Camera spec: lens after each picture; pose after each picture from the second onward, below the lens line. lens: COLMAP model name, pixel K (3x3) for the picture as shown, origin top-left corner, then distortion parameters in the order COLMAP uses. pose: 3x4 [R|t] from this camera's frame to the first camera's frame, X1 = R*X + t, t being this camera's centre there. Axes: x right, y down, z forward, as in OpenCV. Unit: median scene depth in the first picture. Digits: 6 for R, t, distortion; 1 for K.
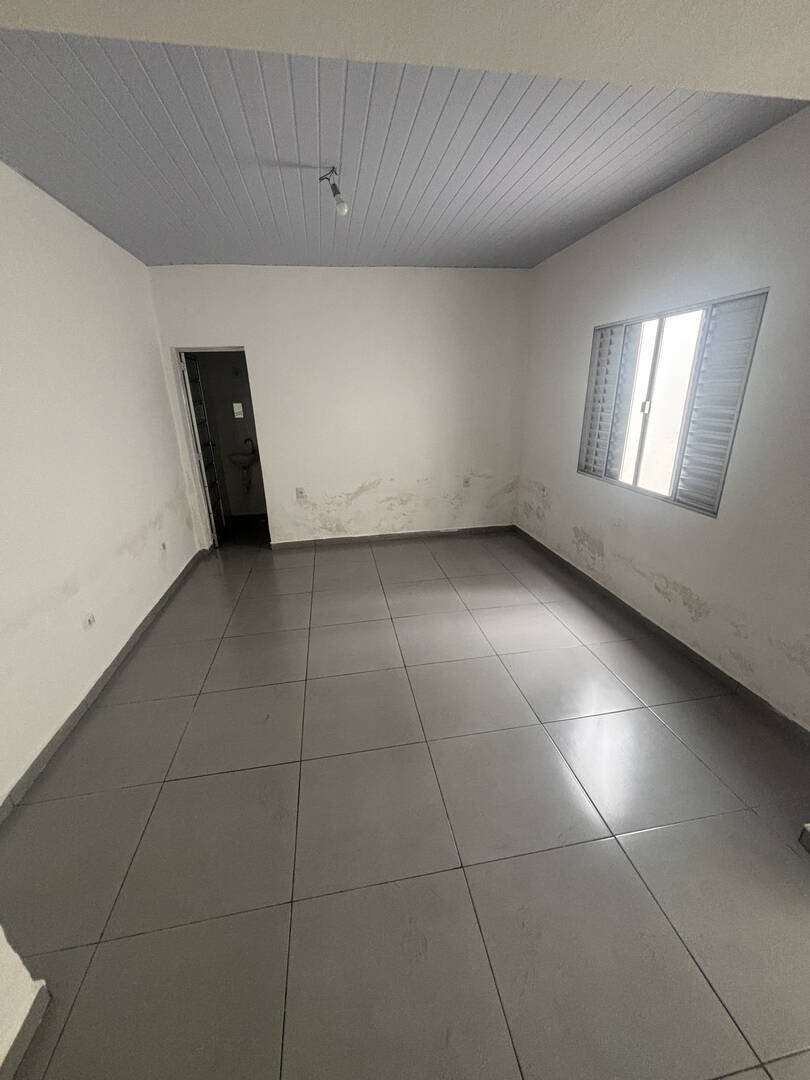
lens RADIAL K [[431.7, 0, 408.7], [0, 431.7, 536.9], [0, 0, 1]] dist [0.010061, 0.000440]
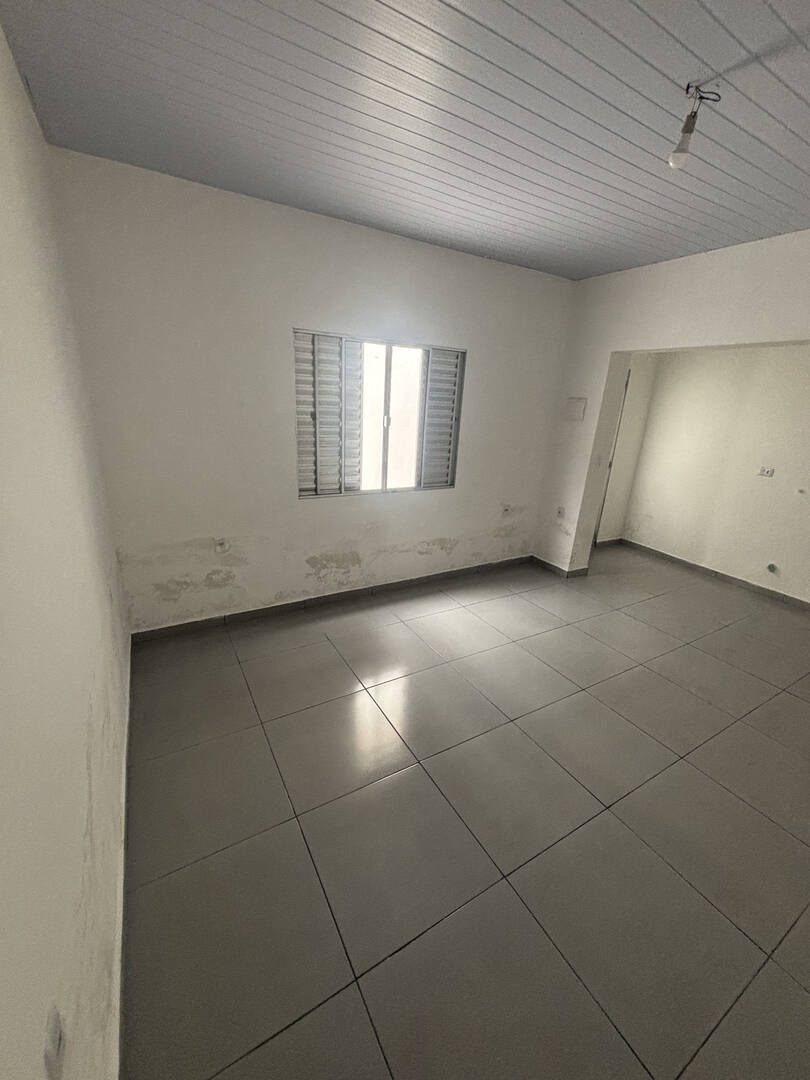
lens RADIAL K [[431.7, 0, 410.4], [0, 431.7, 546.5], [0, 0, 1]] dist [0.010061, 0.000440]
pose [[-0.346277, -0.320230, 0.881785, -0.551782], [0.260932, 0.869971, 0.418408, -0.433381], [-0.901114, 0.374971, -0.217692, 1.206182]]
